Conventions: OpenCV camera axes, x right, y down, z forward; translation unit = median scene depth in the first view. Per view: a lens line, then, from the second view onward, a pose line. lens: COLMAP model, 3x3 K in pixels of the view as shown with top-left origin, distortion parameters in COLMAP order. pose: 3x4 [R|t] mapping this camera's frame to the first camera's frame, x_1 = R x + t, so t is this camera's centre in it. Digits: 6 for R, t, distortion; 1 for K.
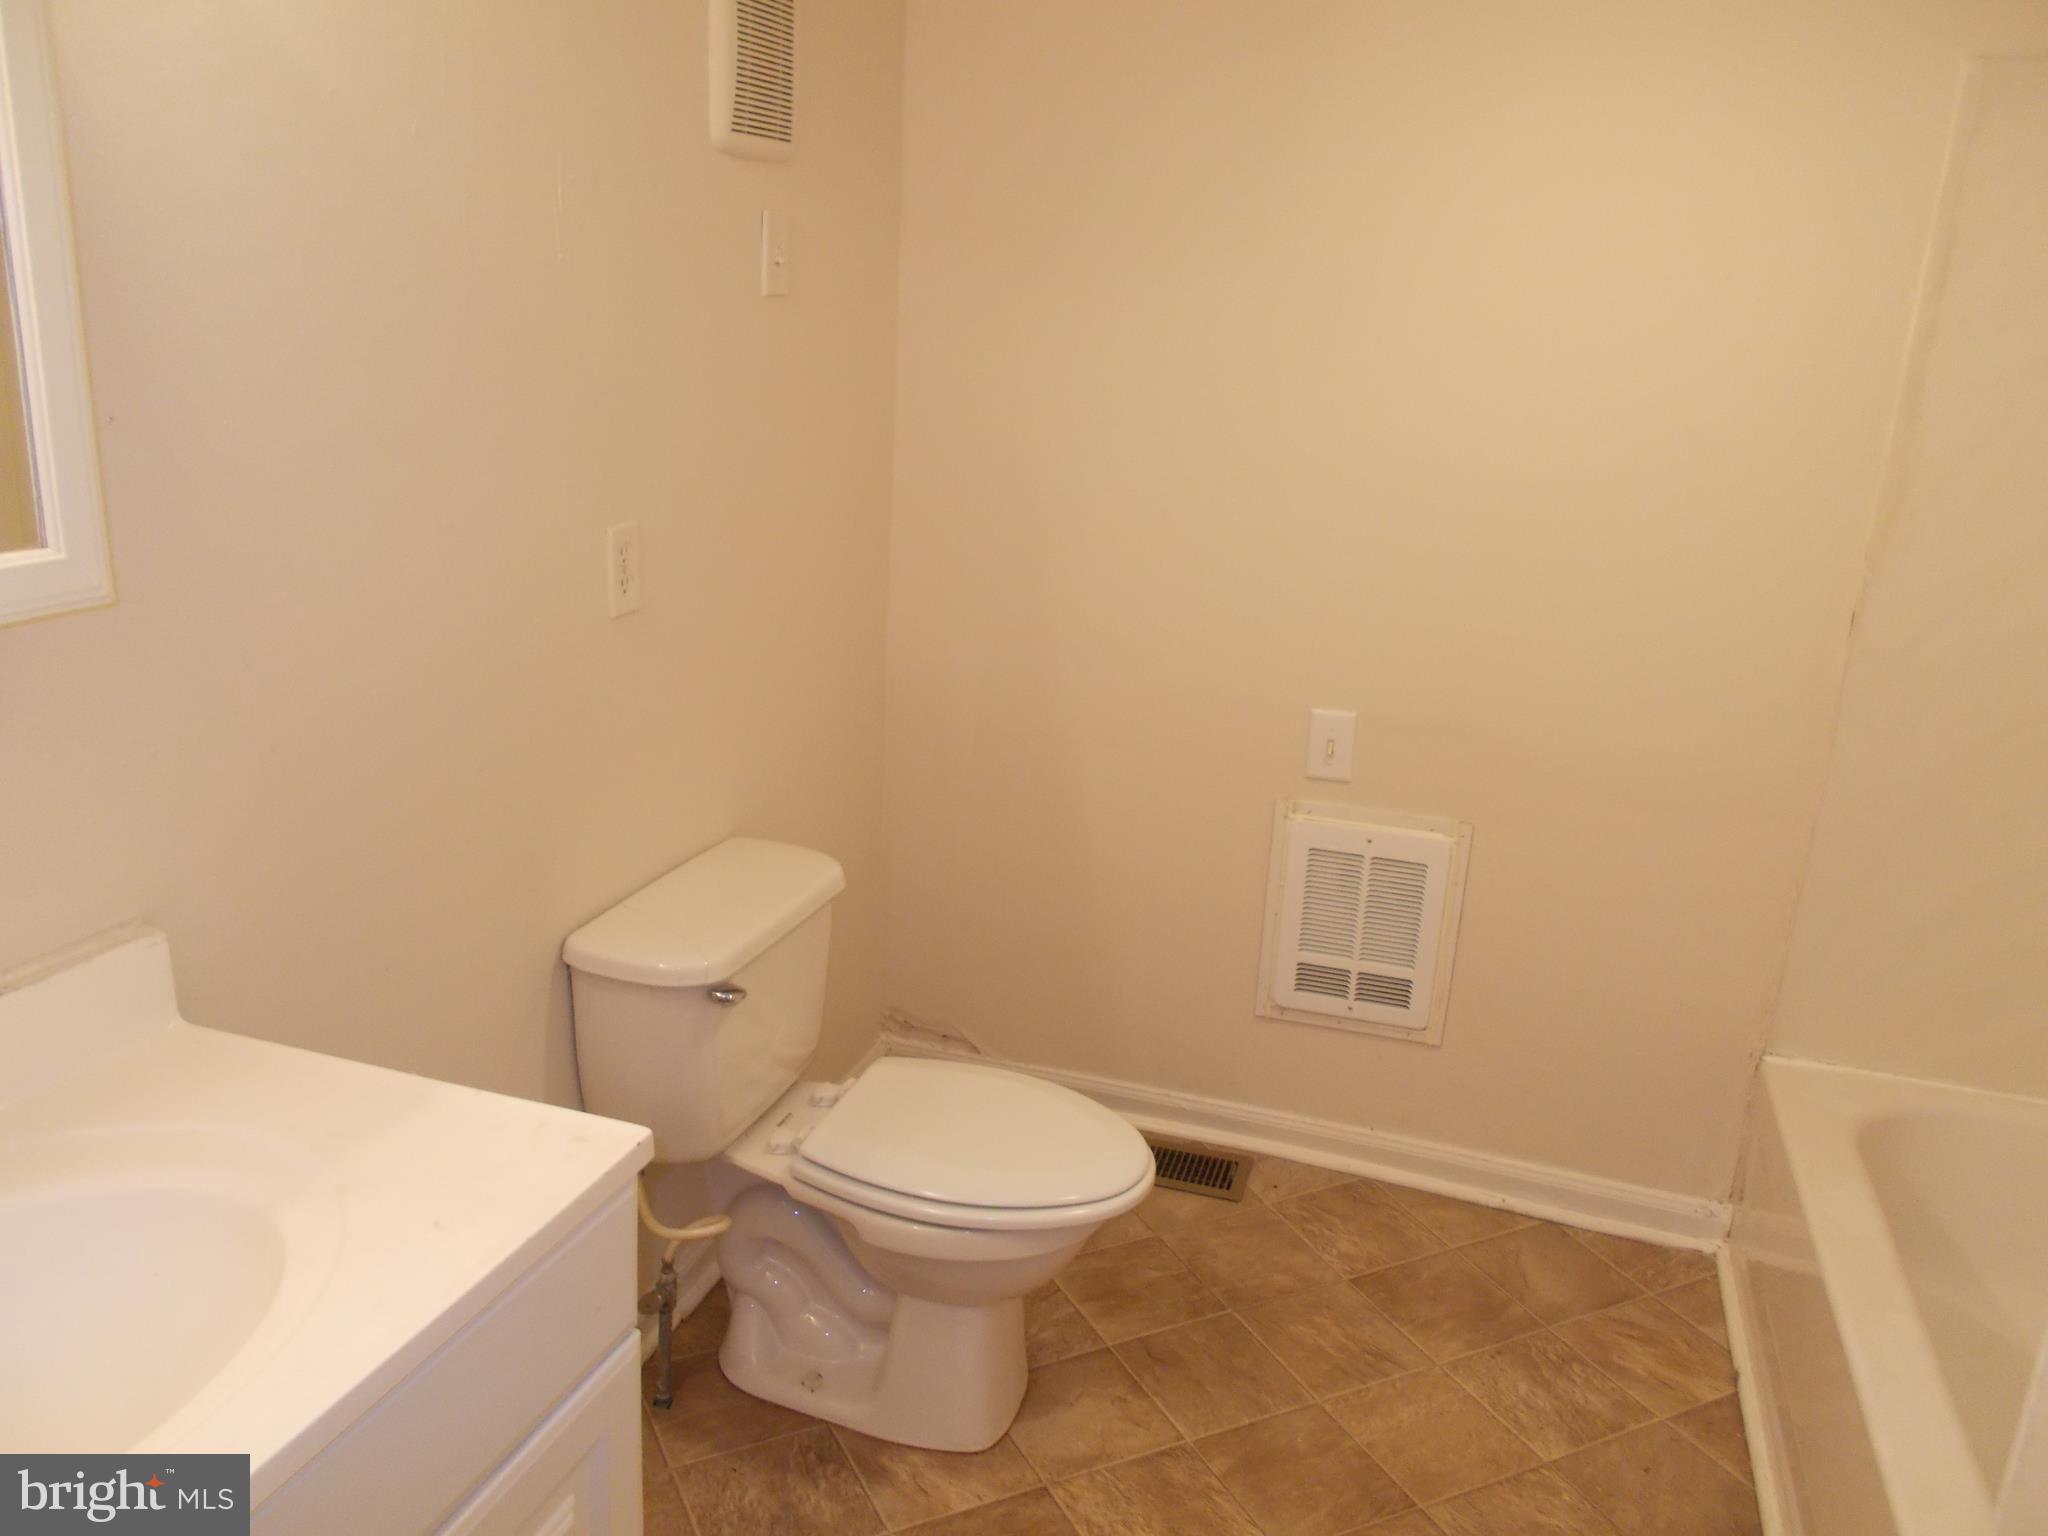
lens RADIAL K [[1549.0, 0, 990.2], [0, 1549.0, 775.2], [0, 0, 1]] dist [0.000232, -0.003068]
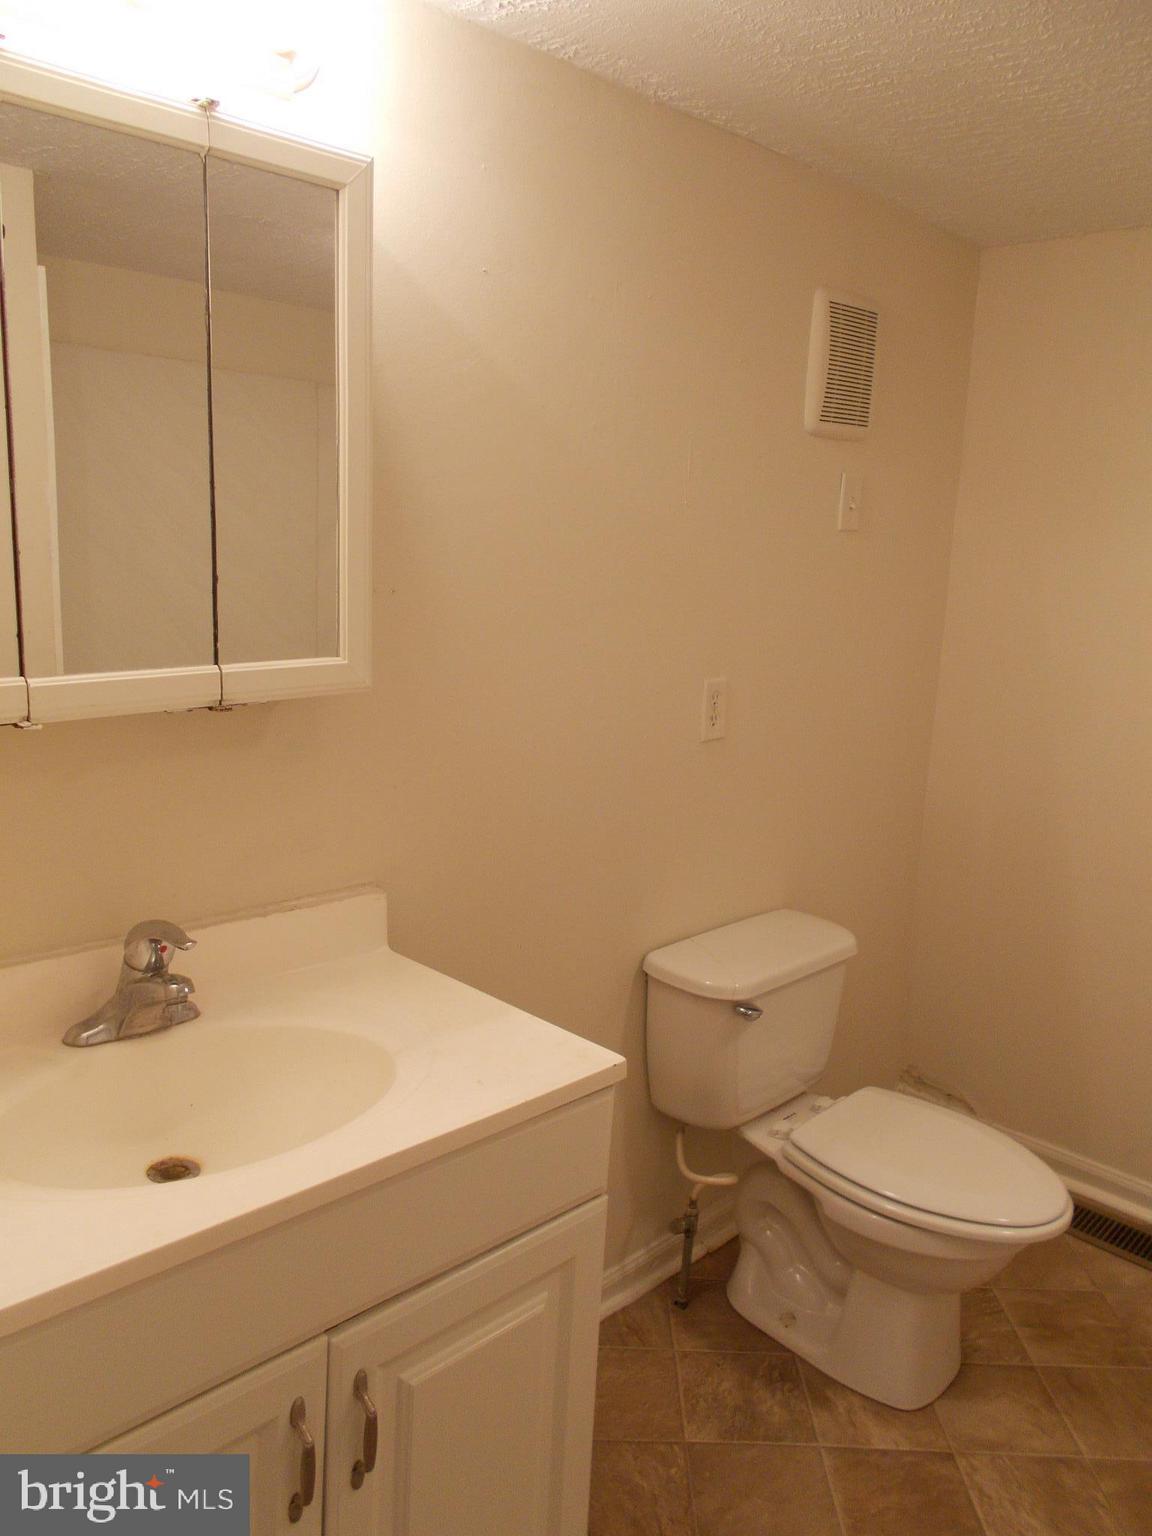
lens RADIAL K [[1161.7, 0, 576.0], [0, 1161.7, 768.0], [0, 0, 1]] dist [0.000232, -0.003068]
pose [[0.904191, 0.089739, -0.417595, 0.102564], [-0.133325, 0.988128, -0.076338, 0.022416], [0.405787, 0.124700, 0.905421, -0.046172]]
